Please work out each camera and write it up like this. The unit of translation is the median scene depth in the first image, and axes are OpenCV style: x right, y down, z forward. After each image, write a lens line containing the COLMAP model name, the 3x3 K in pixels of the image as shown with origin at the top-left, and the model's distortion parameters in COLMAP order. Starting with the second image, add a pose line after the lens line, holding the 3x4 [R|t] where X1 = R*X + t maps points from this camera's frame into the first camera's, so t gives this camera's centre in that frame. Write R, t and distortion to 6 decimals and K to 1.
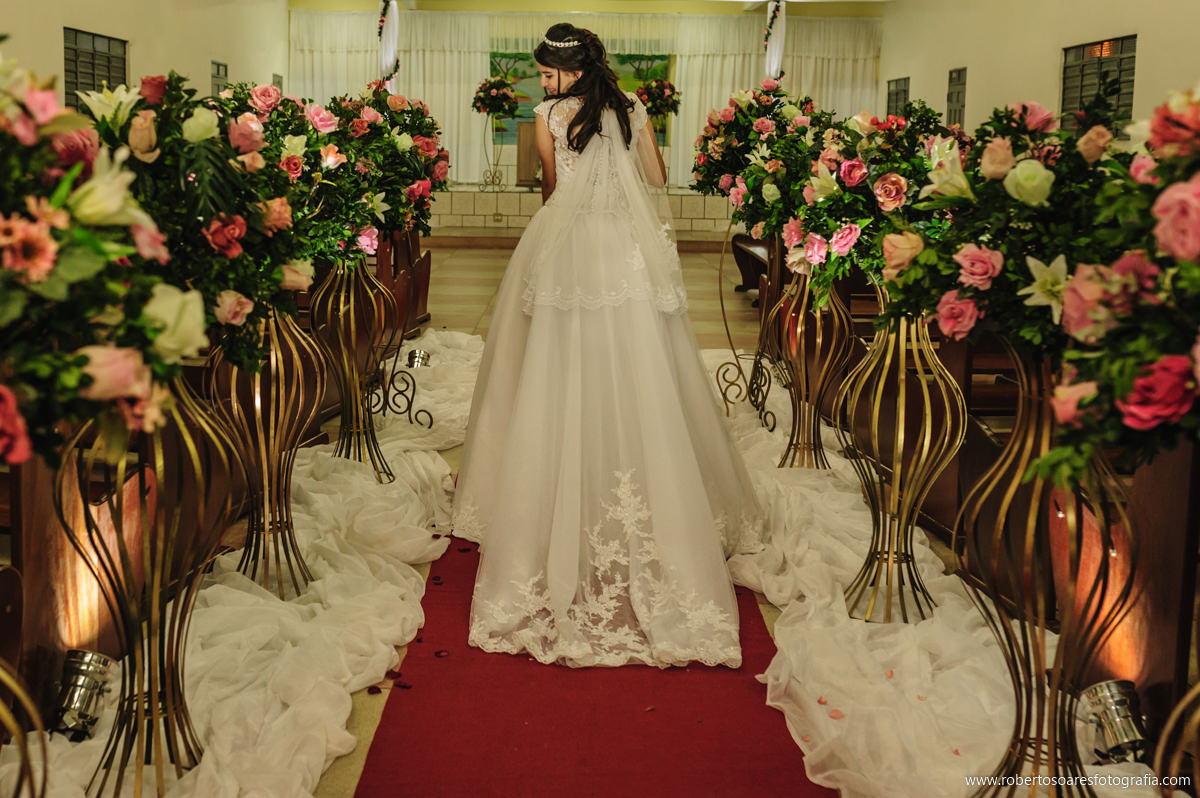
lens RADIAL K [[1522.3, 0, 485.1], [0, 1522.3, 400.0], [0, 0, 1]] dist [-0.007936, -0.037861]
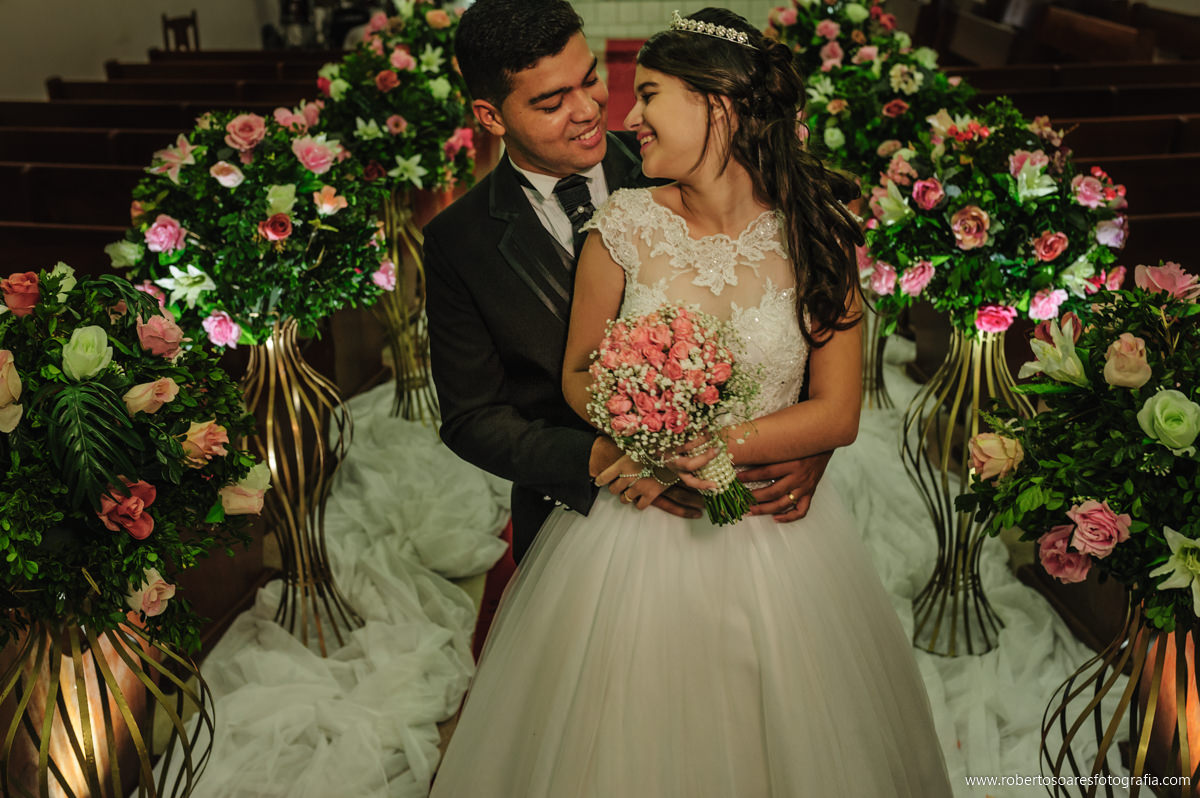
lens RADIAL K [[1235.9, 0, 627.8], [0, 1235.9, 374.1], [0, 0, 1]] dist [-0.006674, -0.014256]
pose [[0.999124, -0.038717, 0.015902, 0.053823], [0.033794, 0.970360, 0.239289, -0.225162], [-0.024695, -0.238541, 0.970818, 0.287504]]
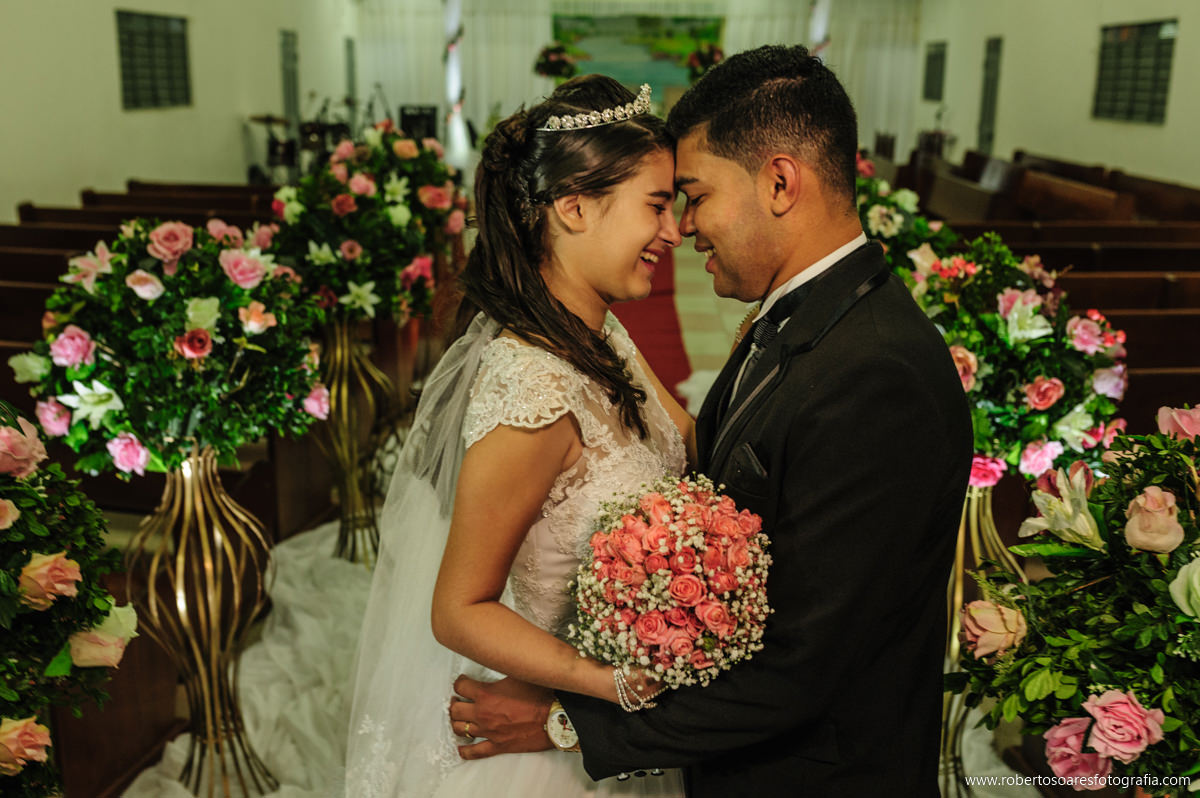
lens RADIAL K [[1195.1, 0, 600.0], [0, 1195.1, 399.0], [0, 0, 1]] dist [0.002114, -0.007945]
pose [[0.999941, -0.002804, 0.010508, 0.071826], [0.001348, 0.990689, 0.136138, -0.201508], [-0.010792, -0.136116, 0.990634, 0.369818]]
